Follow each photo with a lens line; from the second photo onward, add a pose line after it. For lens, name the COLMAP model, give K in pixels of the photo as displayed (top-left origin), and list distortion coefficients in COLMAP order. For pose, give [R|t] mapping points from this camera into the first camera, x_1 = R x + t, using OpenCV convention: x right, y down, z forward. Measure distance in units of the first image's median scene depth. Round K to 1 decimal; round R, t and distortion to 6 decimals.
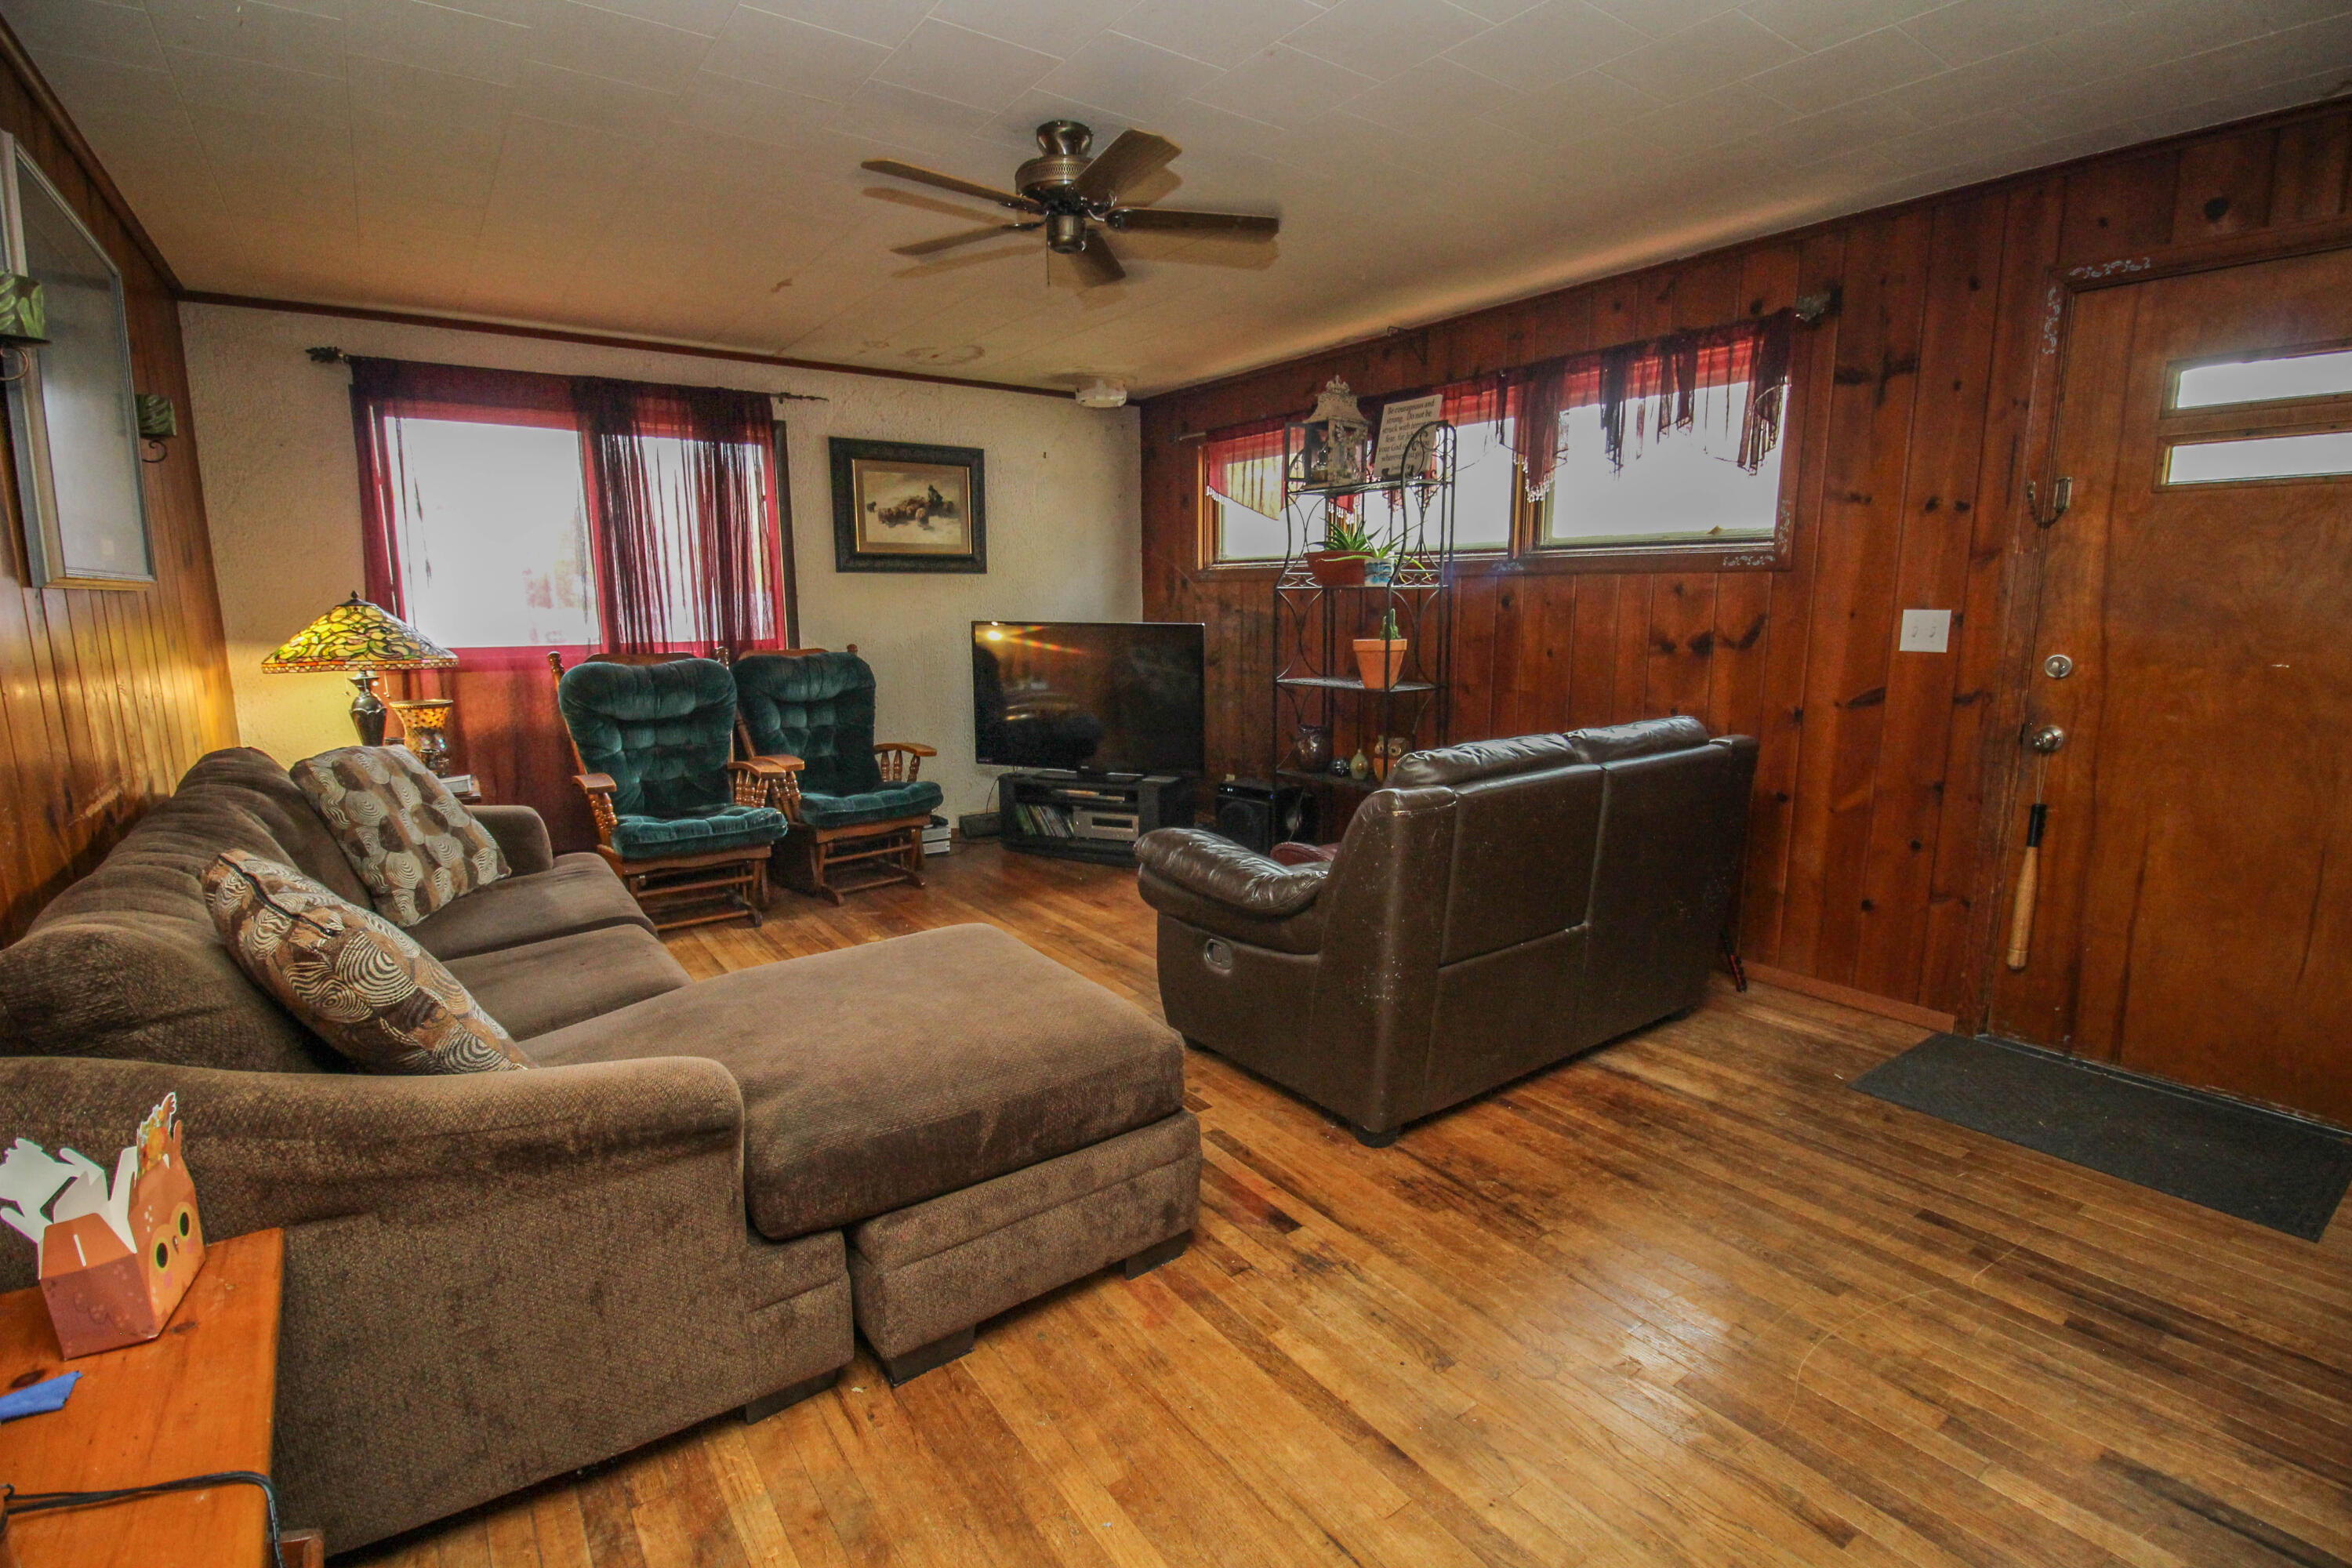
lens RADIAL K [[1081.0, 0, 1176.0], [0, 1081.0, 784.0], [0, 0, 1]] dist [0.008017, -0.020139]
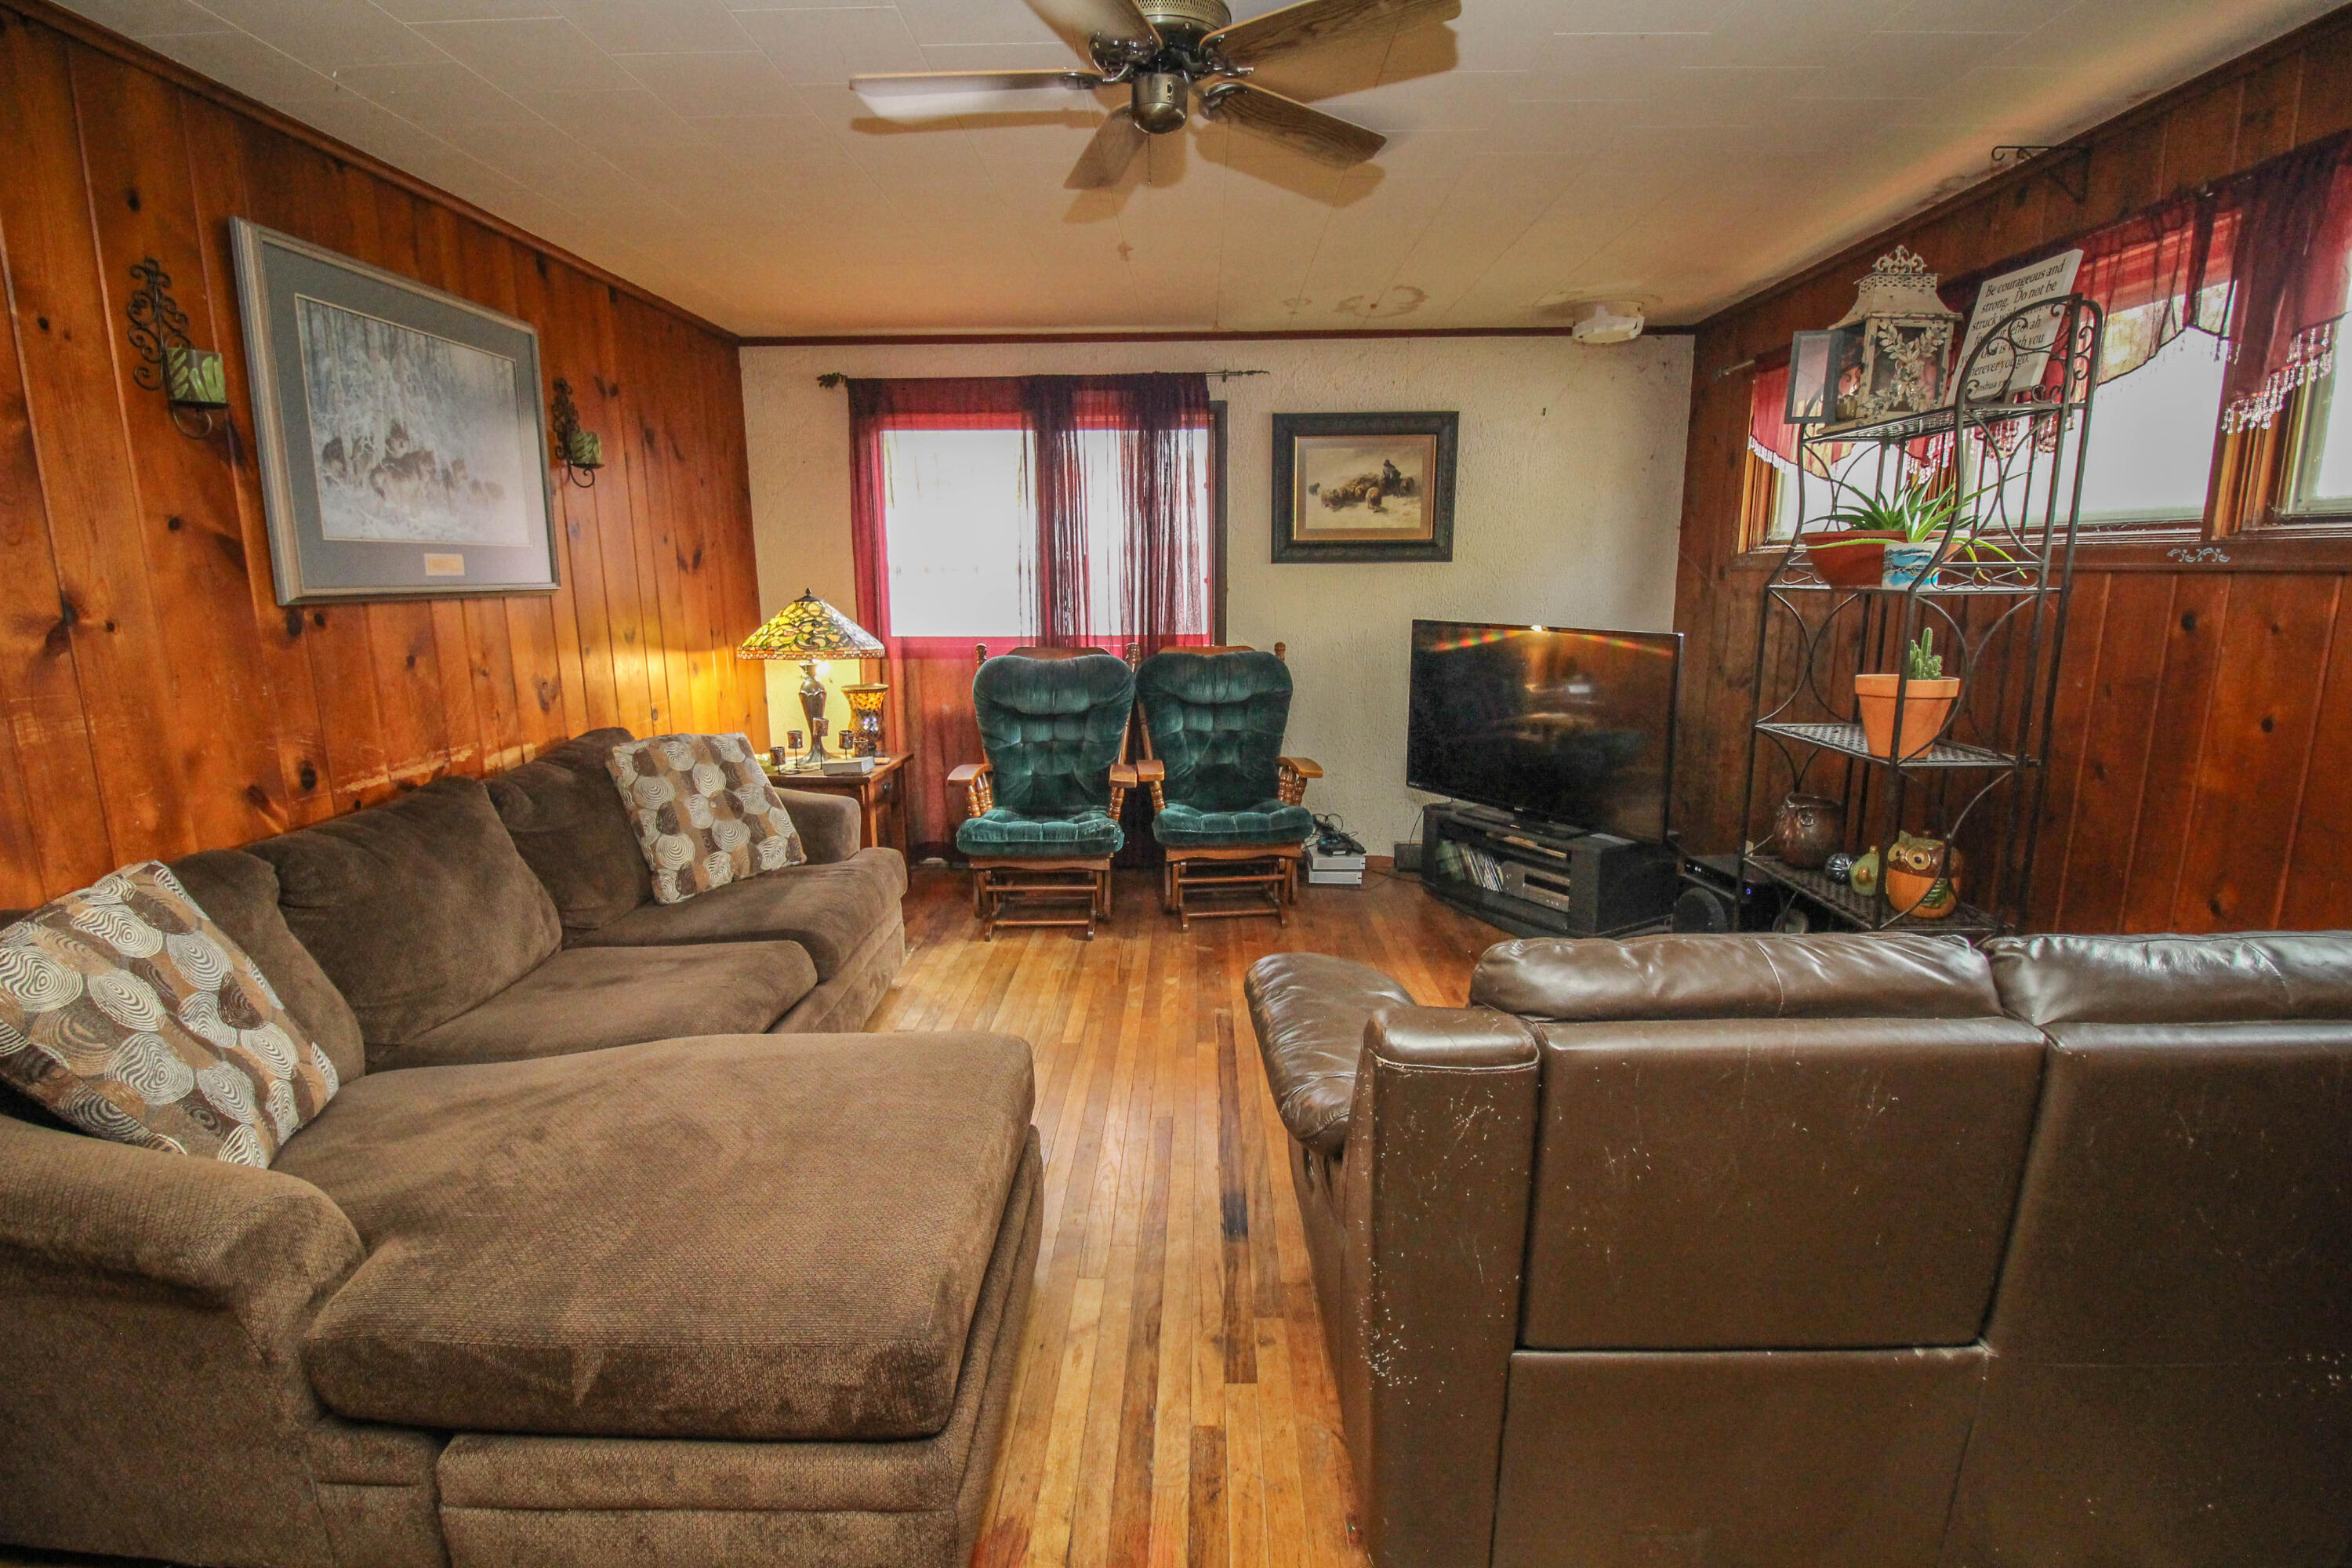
lens RADIAL K [[1081.0, 0, 1176.0], [0, 1081.0, 784.0], [0, 0, 1]] dist [0.008017, -0.020139]
pose [[0.800364, 0.113435, -0.588685, 0.210588], [-0.098777, 0.993468, 0.057138, -0.064037], [0.591321, 0.012418, 0.806341, 0.256175]]
